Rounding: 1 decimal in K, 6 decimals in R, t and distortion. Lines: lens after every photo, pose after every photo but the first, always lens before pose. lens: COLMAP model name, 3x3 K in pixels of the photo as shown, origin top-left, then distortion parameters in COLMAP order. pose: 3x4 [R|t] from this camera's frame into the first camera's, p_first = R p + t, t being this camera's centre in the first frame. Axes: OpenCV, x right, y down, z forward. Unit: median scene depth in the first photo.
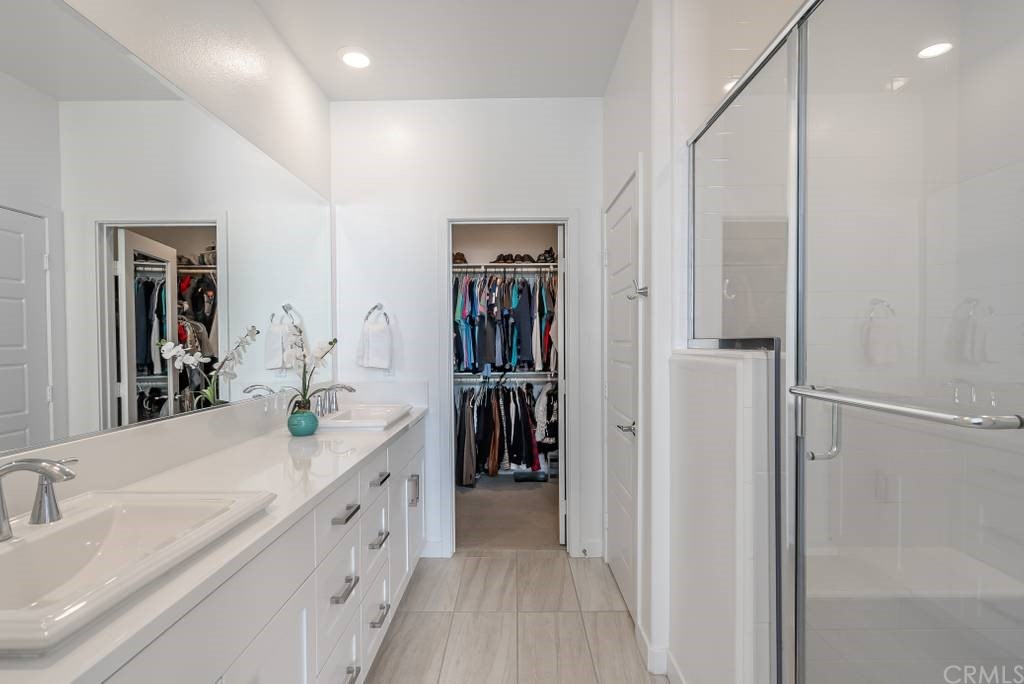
lens RADIAL K [[500.2, 0, 511.8], [0, 500.2, 344.4], [0, 0, 1]] dist [0.009130, -0.001434]
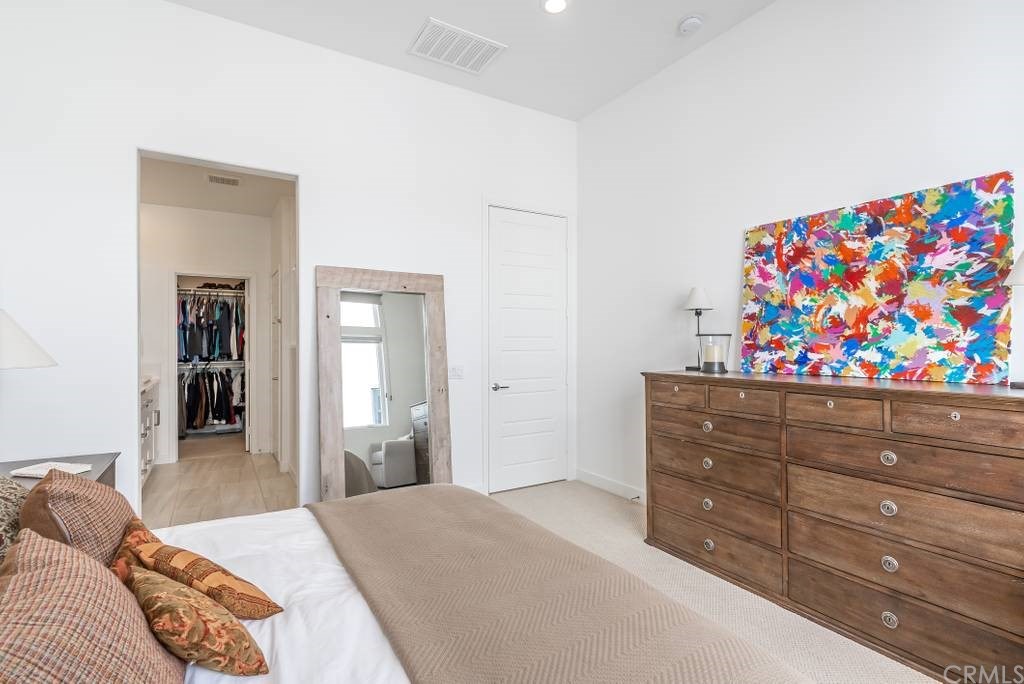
lens RADIAL K [[500.2, 0, 513.1], [0, 500.2, 338.9], [0, 0, 1]] dist [0.009130, -0.001434]
pose [[0.855557, 0.004119, 0.517692, -0.014401], [0.001351, 0.999947, -0.010188, 0.004302], [-0.517707, 0.009416, 0.855506, -0.787564]]
